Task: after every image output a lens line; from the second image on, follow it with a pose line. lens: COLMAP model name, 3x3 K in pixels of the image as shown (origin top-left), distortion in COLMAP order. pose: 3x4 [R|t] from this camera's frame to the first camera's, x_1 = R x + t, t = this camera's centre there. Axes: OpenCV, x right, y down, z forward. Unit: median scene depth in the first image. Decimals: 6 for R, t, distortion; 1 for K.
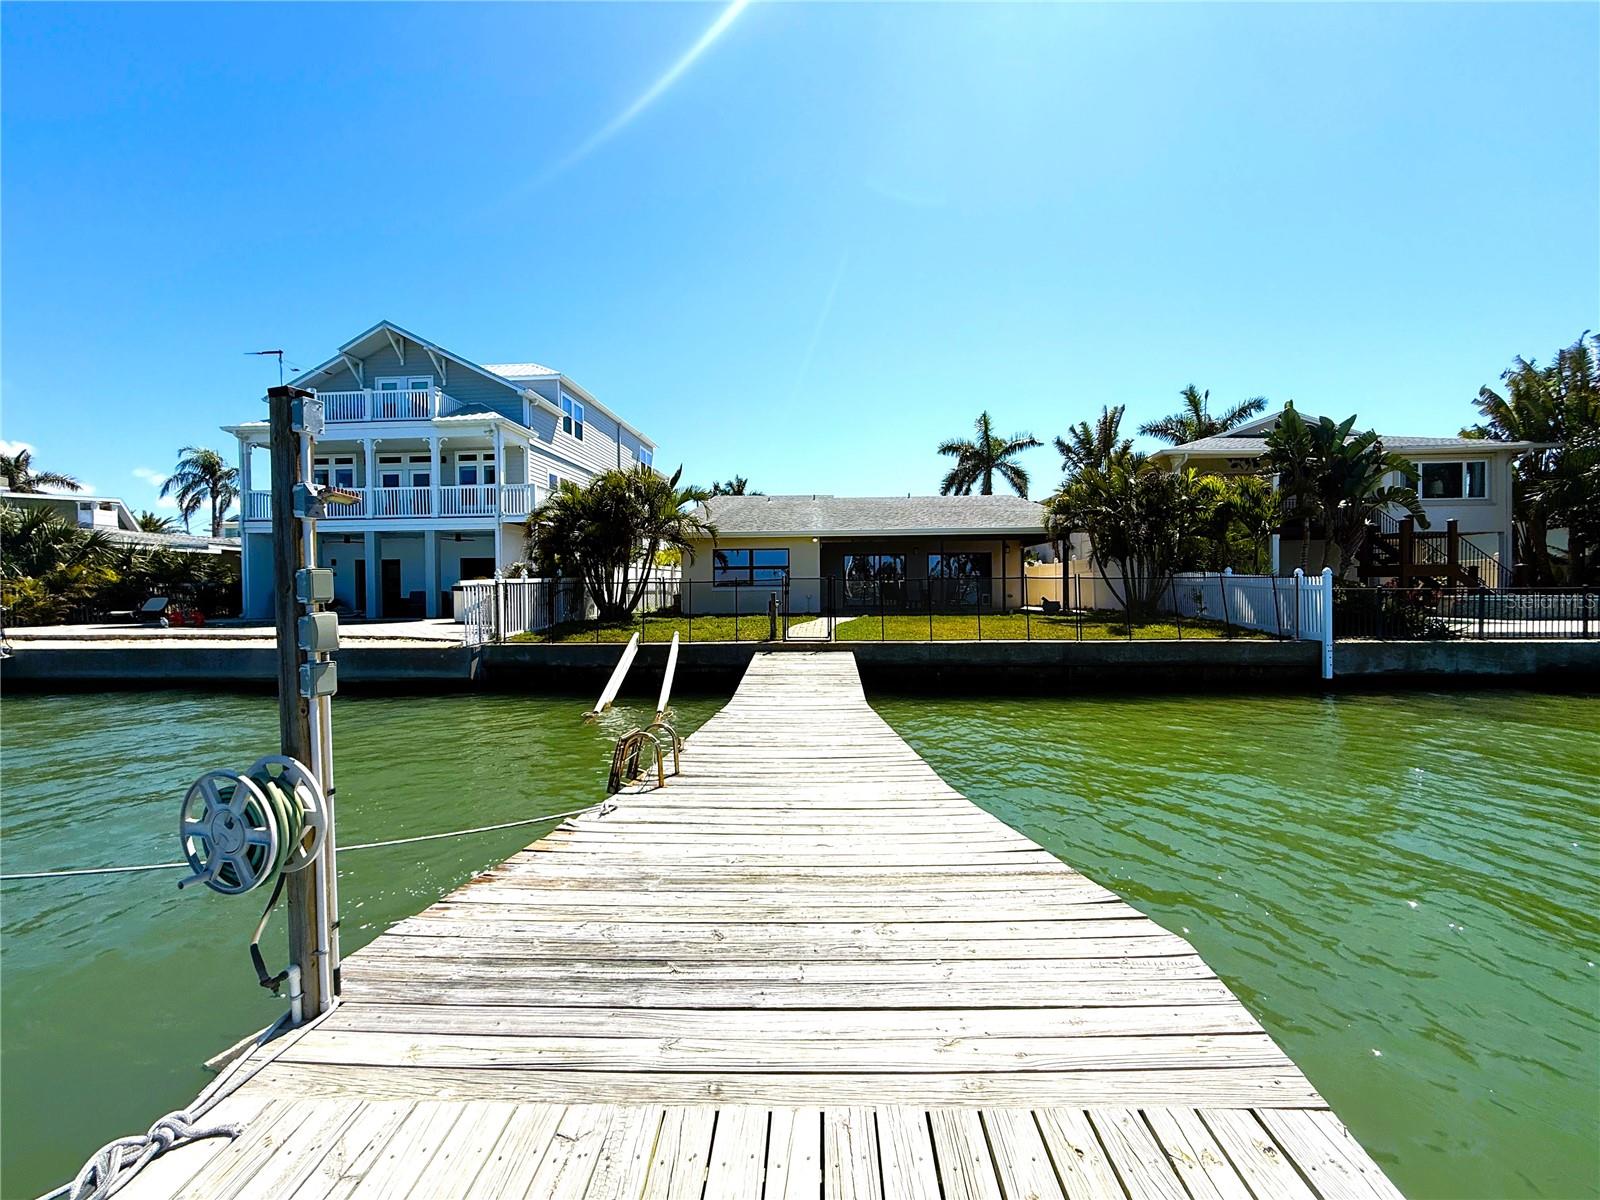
lens RADIAL K [[637.4, 0, 797.9], [0, 637.4, 601.5], [0, 0, 1]] dist [0.000417, 0.000042]
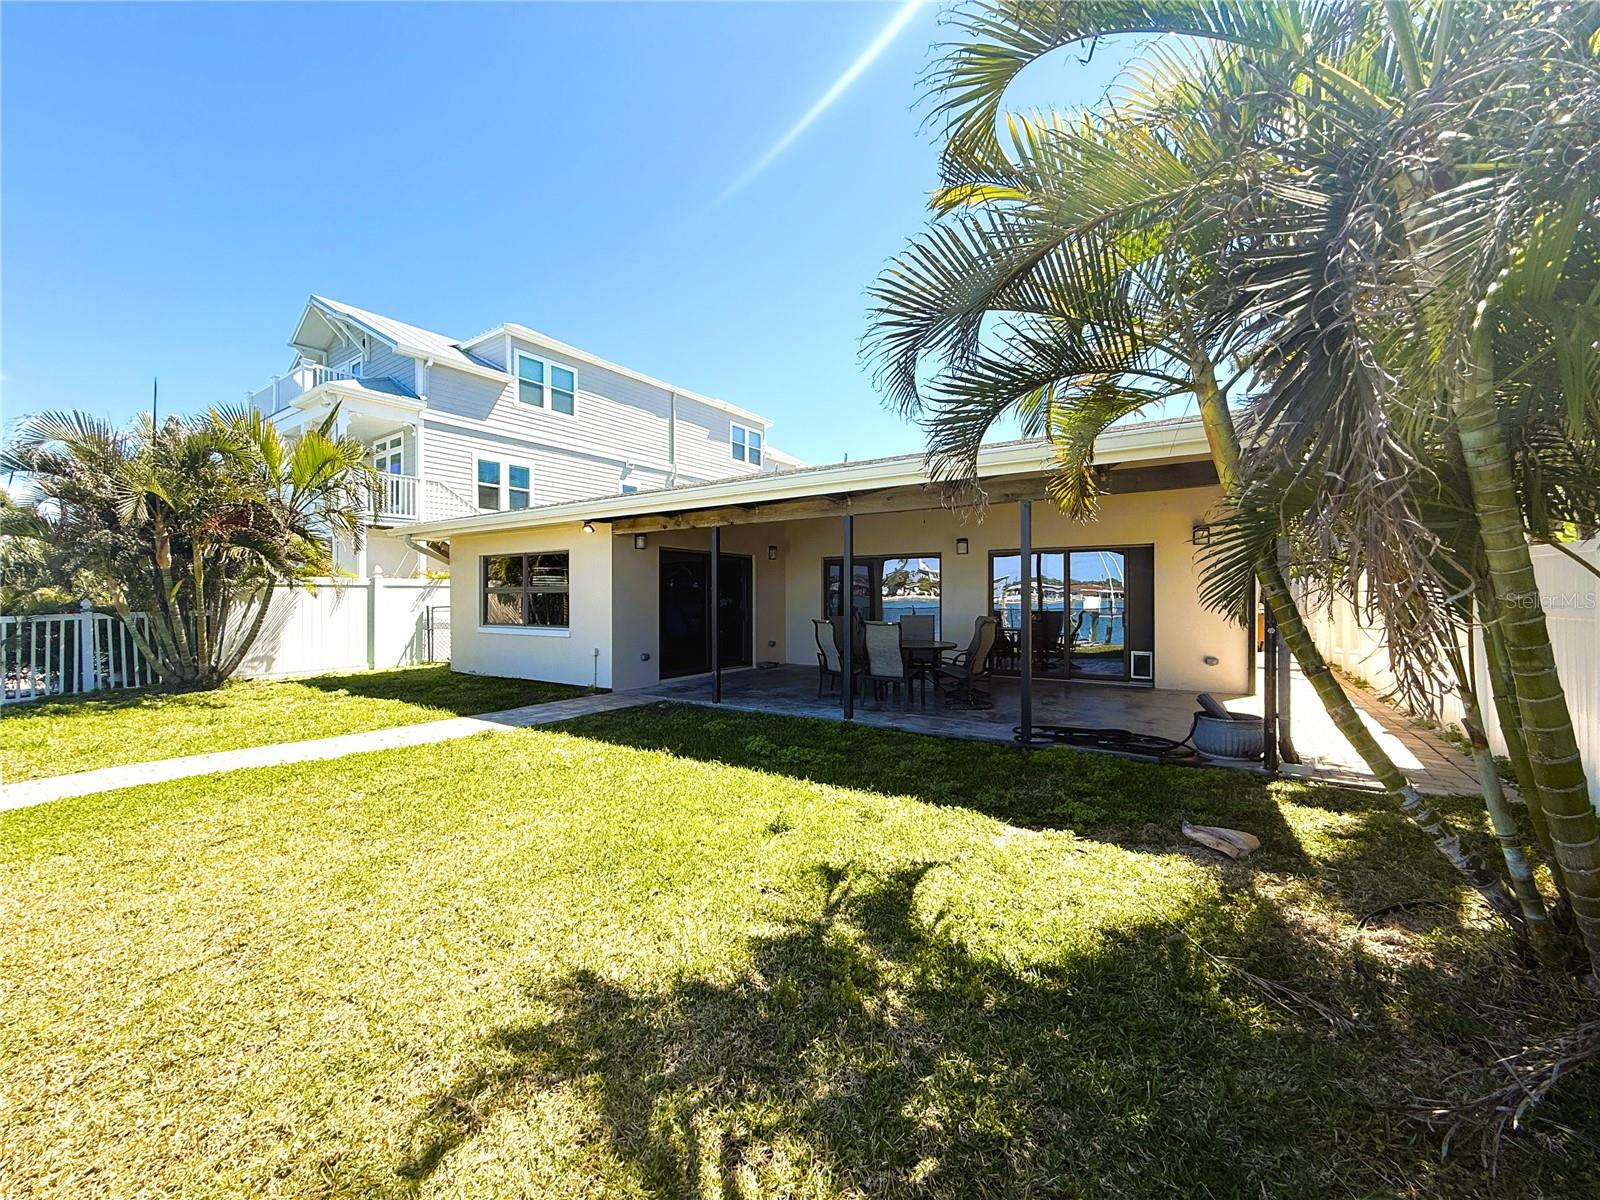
lens RADIAL K [[637.4, 0, 797.9], [0, 637.4, 601.5], [0, 0, 1]] dist [0.000417, 0.000042]
pose [[0.839717, 0.019486, -0.542674, 0.227950], [-0.021241, 0.999770, 0.003032, -0.028050], [0.542609, 0.008981, 0.839938, 0.385293]]
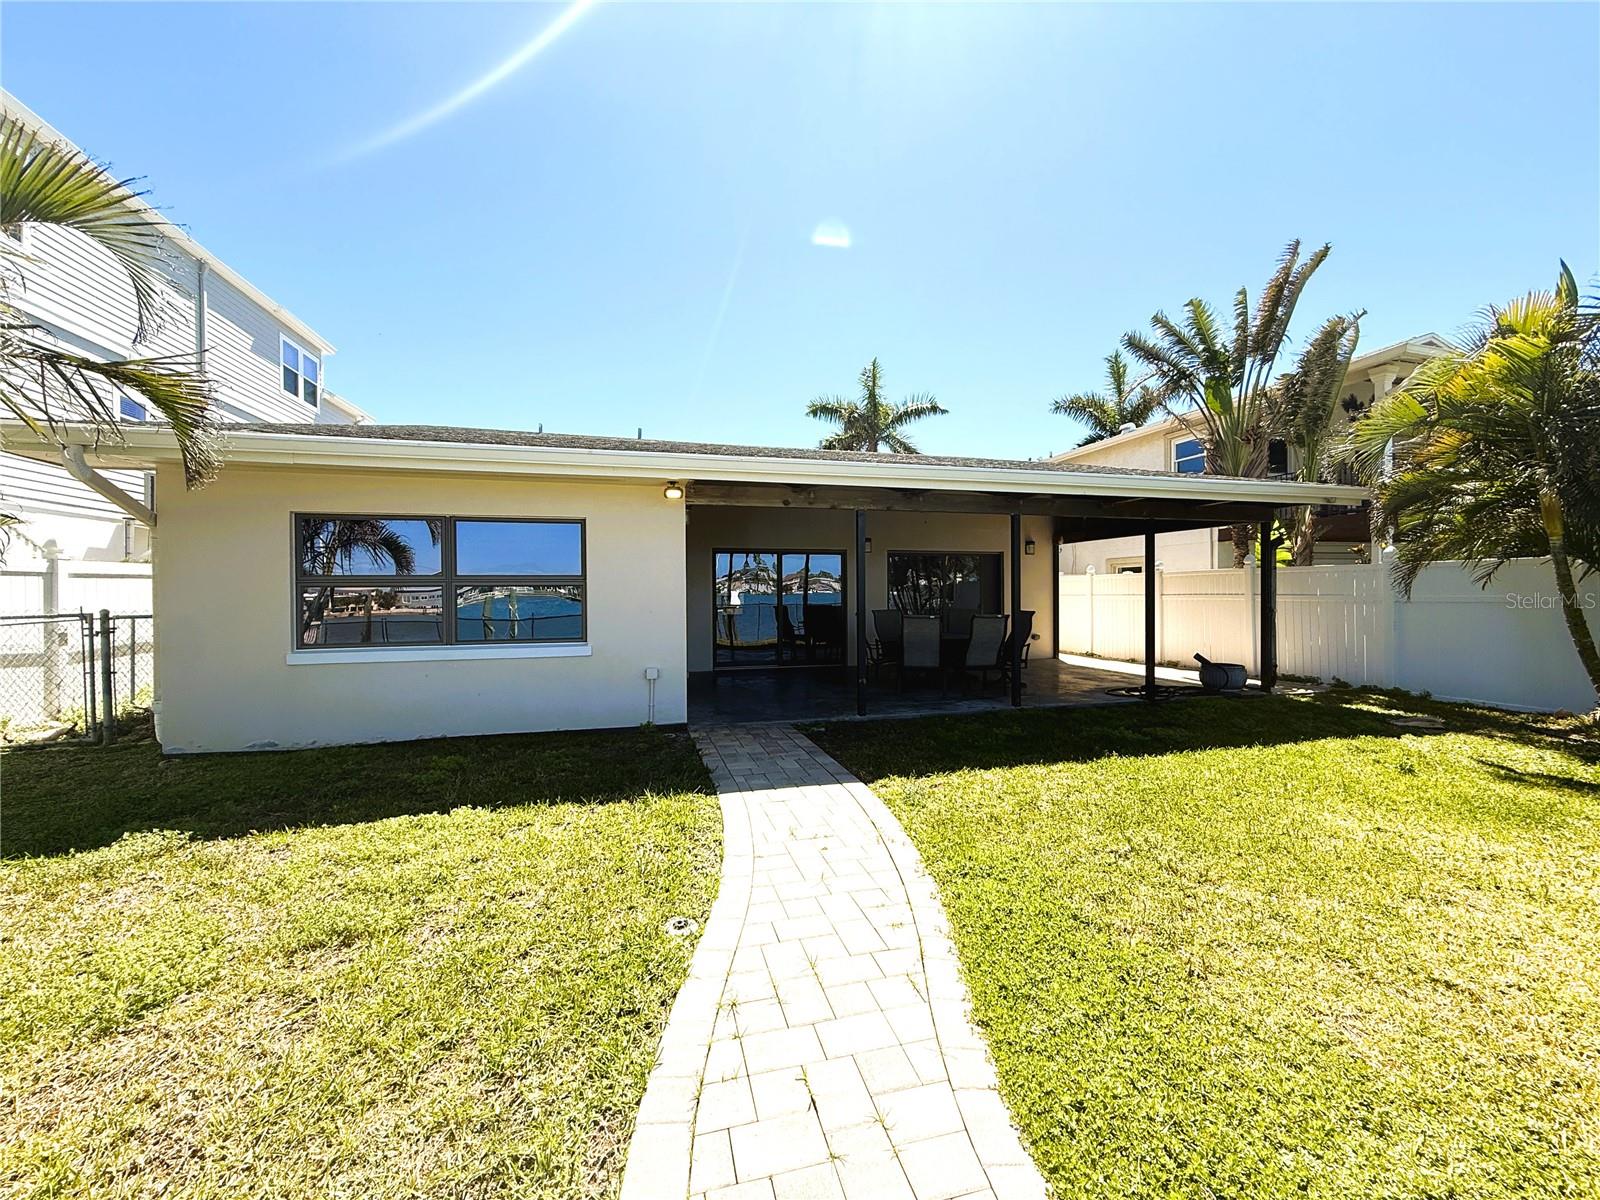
lens RADIAL K [[628.8, 0, 795.5], [0, 628.8, 581.6], [0, 0, 1]] dist [-0.001071, -0.000143]
pose [[0.955006, 0.009095, 0.296446, -0.003611], [0.001324, 0.999389, -0.034925, -0.024207], [-0.296582, 0.033746, 0.954411, 0.387697]]
